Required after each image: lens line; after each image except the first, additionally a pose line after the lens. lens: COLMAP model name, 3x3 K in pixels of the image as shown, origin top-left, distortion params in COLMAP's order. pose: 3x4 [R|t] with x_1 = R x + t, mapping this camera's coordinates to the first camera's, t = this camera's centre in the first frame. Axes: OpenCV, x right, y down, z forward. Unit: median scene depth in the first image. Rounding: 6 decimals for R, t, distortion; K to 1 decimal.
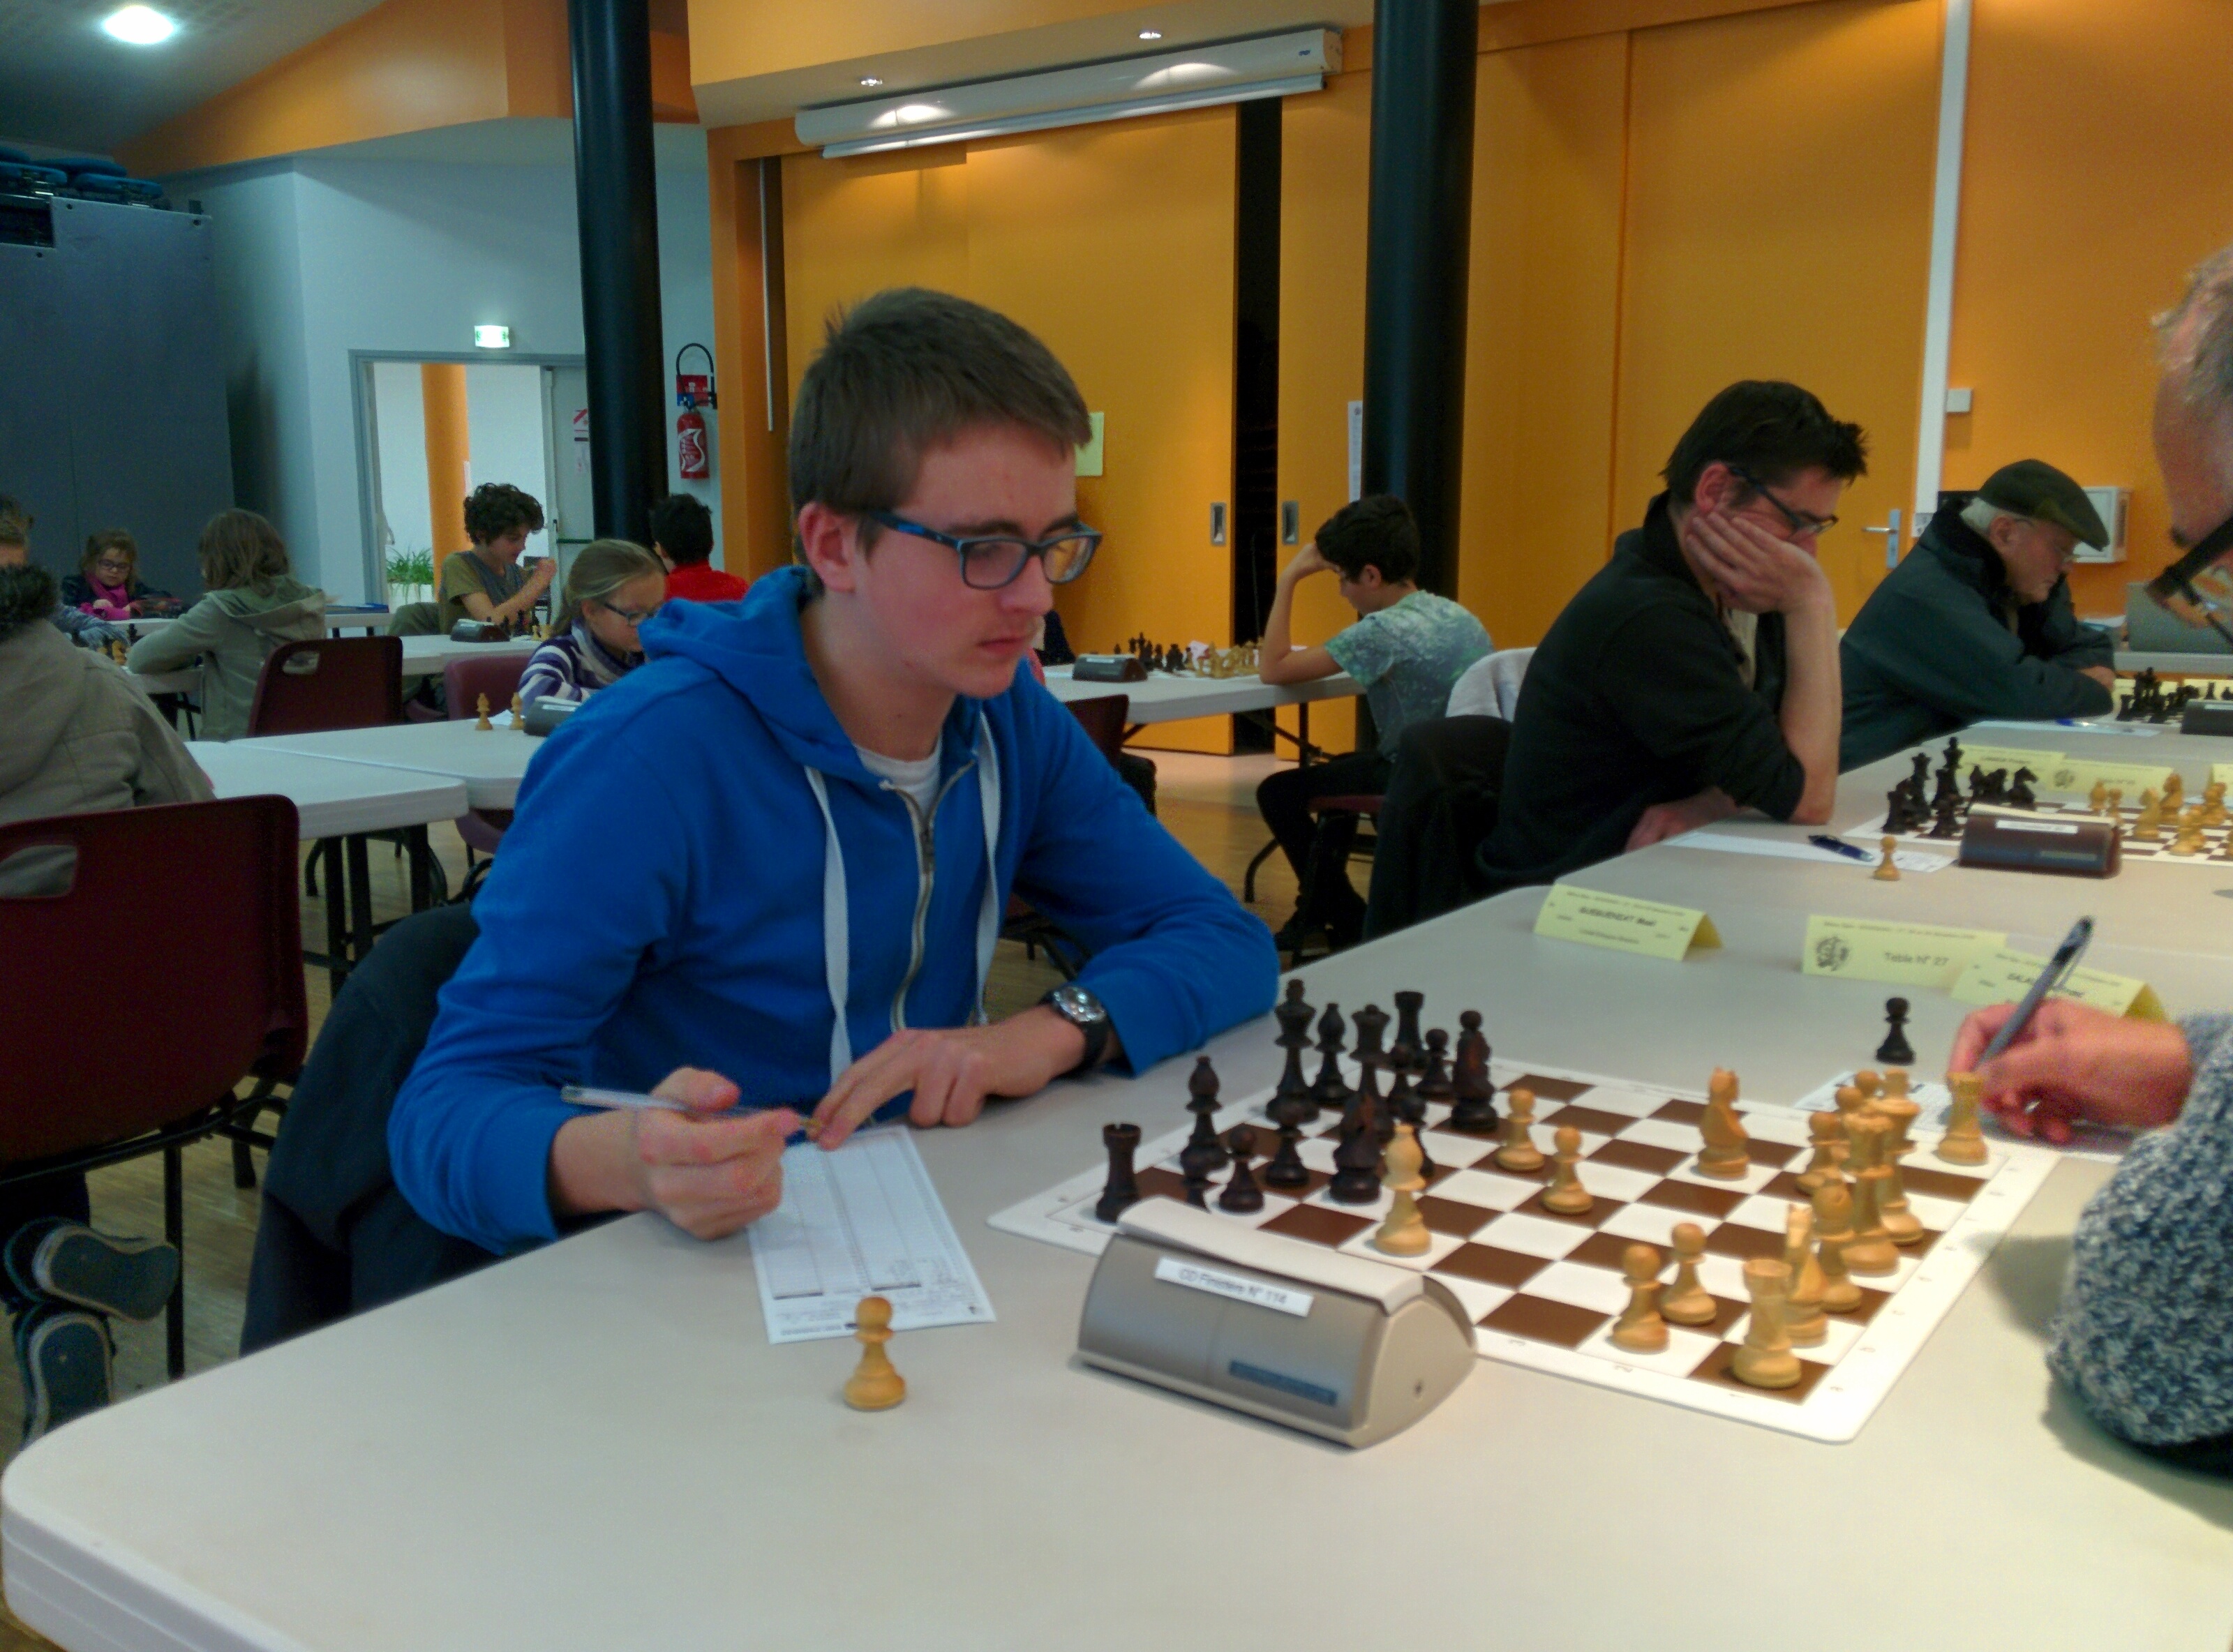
lens RADIAL K [[2029.6, 0, 1110.1], [0, 2029.6, 869.0], [0, 0, 1]] dist [-0.005537, -0.010596]
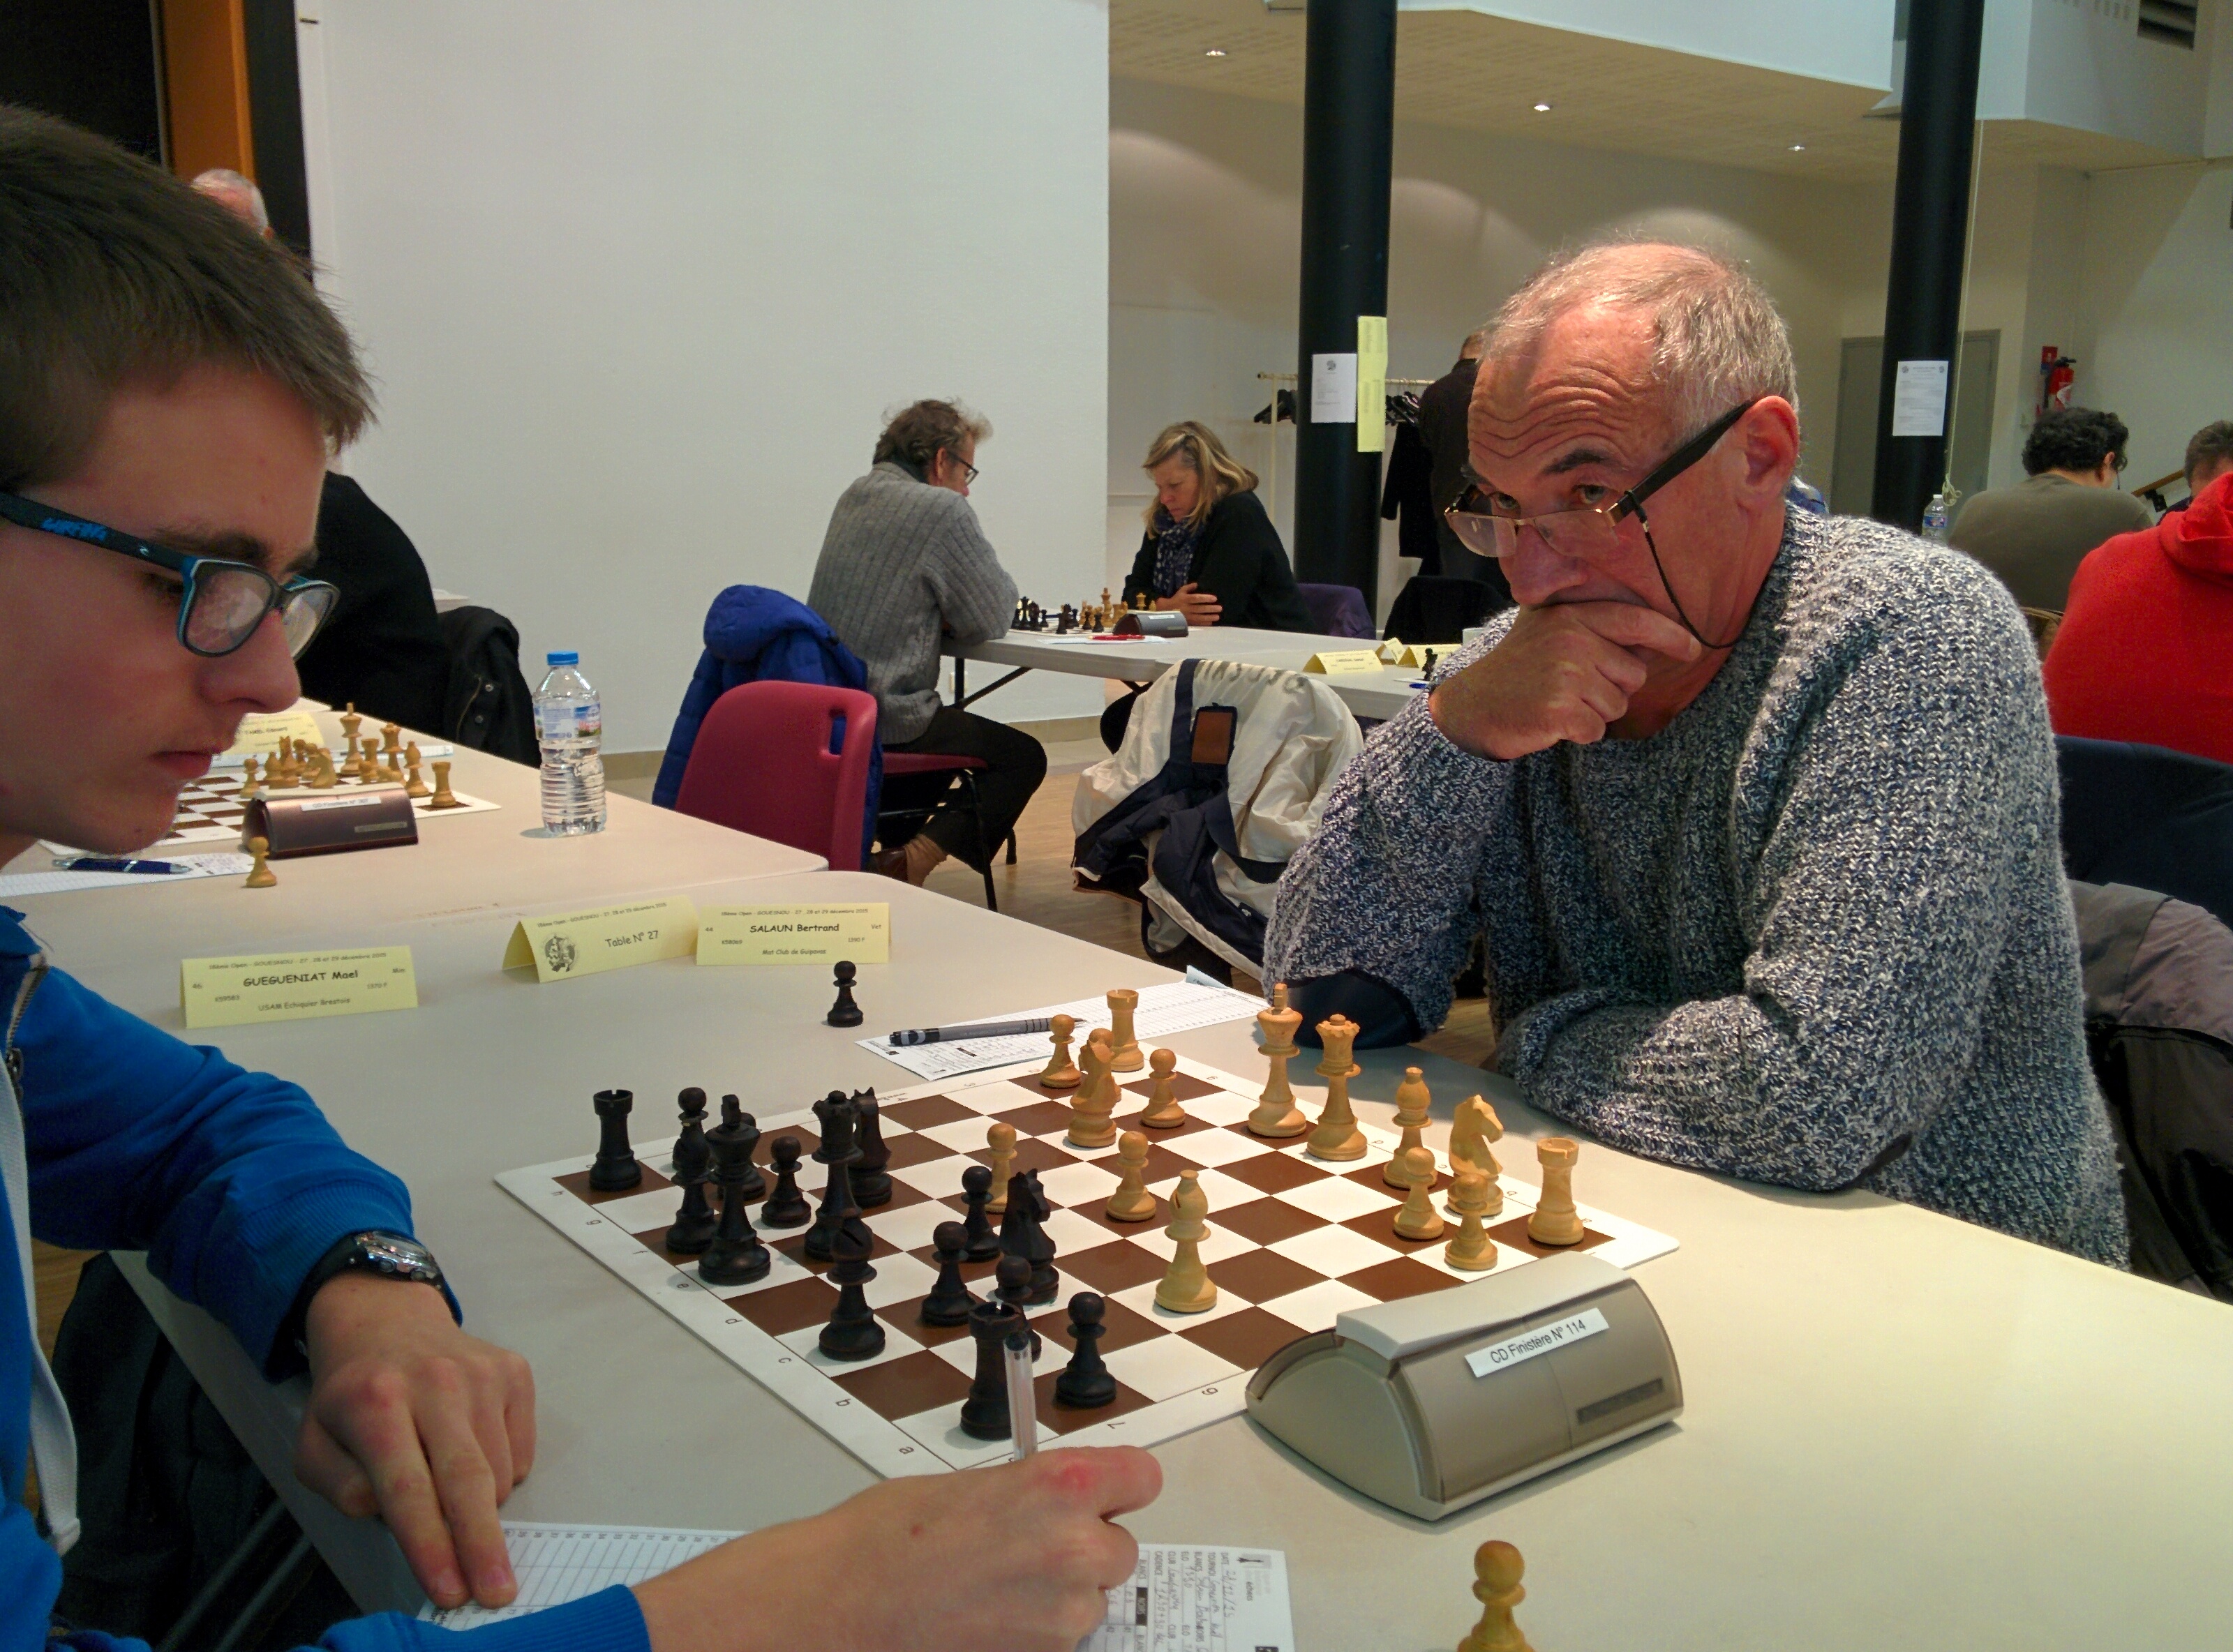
lens RADIAL K [[2044.6, 0, 1116.5], [0, 2044.6, 826.0], [0, 0, 1]] dist [0.010190, -0.002103]
pose [[0.289545, -0.164164, 0.942981, -0.566954], [0.158656, 0.979785, 0.121856, -0.114374], [-0.943924, 0.114327, 0.309737, 0.586879]]
